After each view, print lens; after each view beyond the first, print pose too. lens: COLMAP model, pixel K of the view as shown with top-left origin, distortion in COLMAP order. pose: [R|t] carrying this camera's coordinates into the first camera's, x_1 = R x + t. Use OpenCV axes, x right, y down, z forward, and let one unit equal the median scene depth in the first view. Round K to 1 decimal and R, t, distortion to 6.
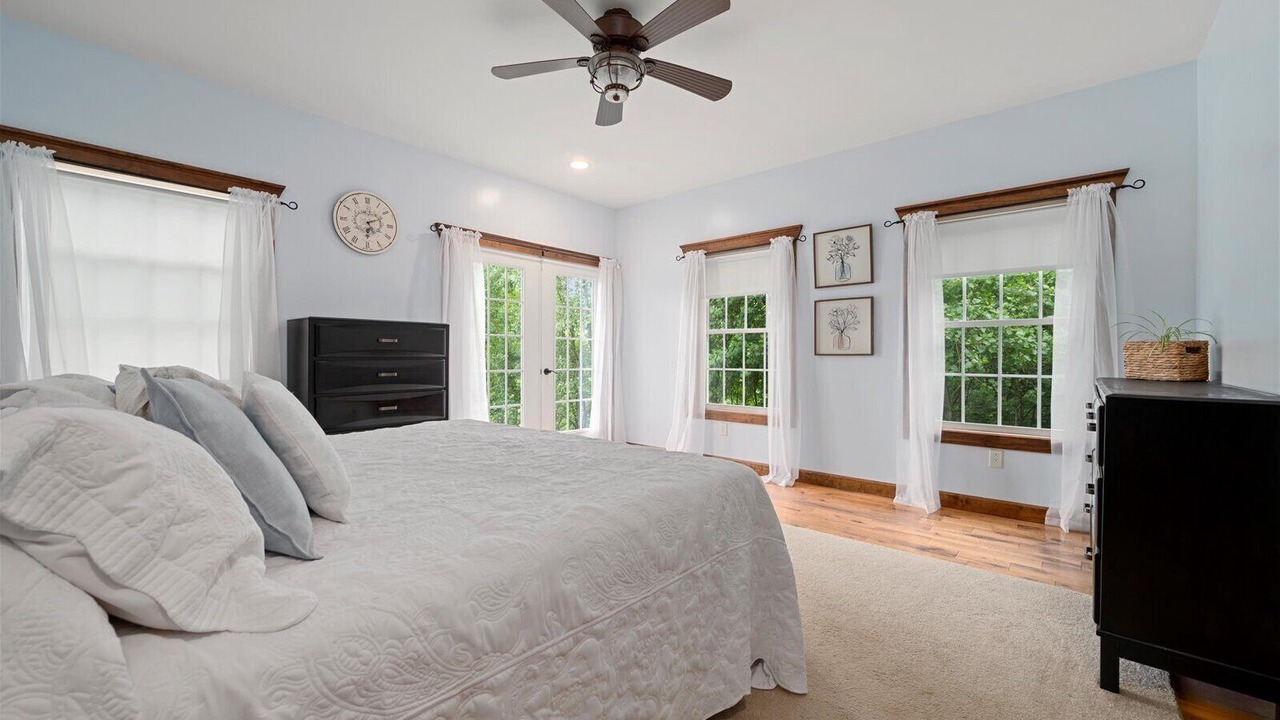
lens RADIAL K [[511.6, 0, 640.0], [0, 511.6, 360.0], [0, 0, 1]] dist [0.000236, -0.000016]
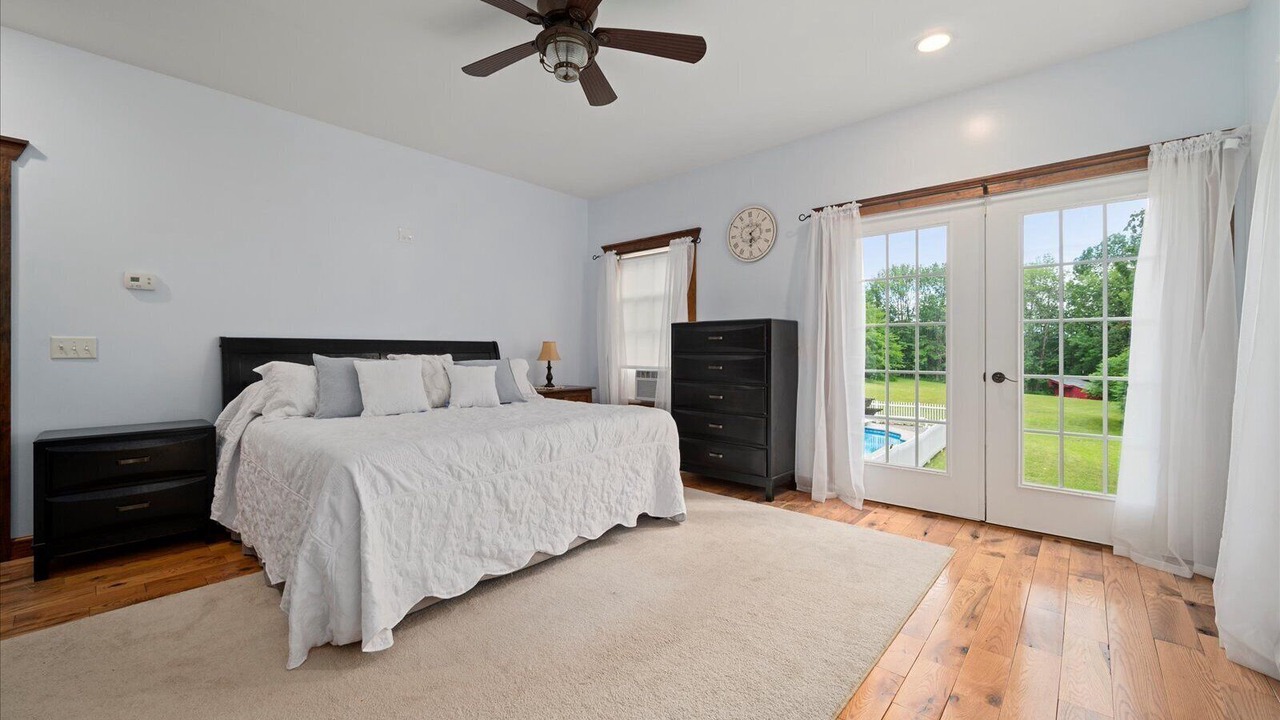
lens RADIAL K [[506.1, 0, 638.8], [0, 506.1, 352.2], [0, 0, 1]] dist [0.000026, -0.000031]
pose [[-0.016768, -0.004282, -0.999850, 0.549941], [-0.013463, 0.999901, -0.004056, 0.000392], [0.999769, 0.013393, -0.016824, 0.728258]]
